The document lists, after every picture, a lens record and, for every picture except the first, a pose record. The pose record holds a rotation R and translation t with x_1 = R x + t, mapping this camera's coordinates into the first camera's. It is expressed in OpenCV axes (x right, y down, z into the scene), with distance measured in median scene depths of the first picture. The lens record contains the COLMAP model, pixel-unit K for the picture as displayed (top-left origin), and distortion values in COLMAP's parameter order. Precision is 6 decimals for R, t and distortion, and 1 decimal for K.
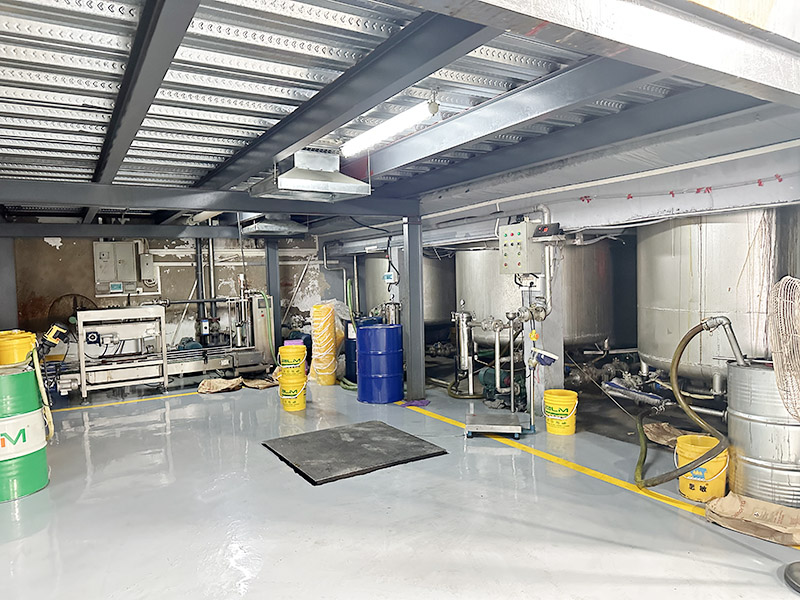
lens RADIAL K [[564.3, 0, 397.7], [0, 564.3, 296.8], [0, 0, 1]] dist [0.142379, -0.190826]
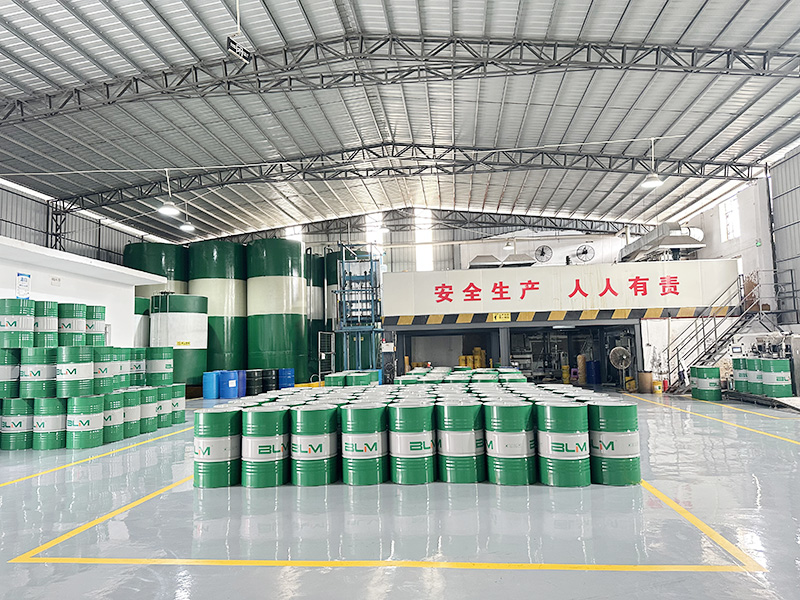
lens RADIAL K [[564.3, 0, 397.7], [0, 564.3, 296.8], [0, 0, 1]] dist [0.142379, -0.190826]
pose [[0.802915, -0.052055, -0.593817, 0.781022], [-0.020227, 0.993227, -0.114418, 0.063118], [0.595751, 0.103879, 0.796423, -1.757335]]
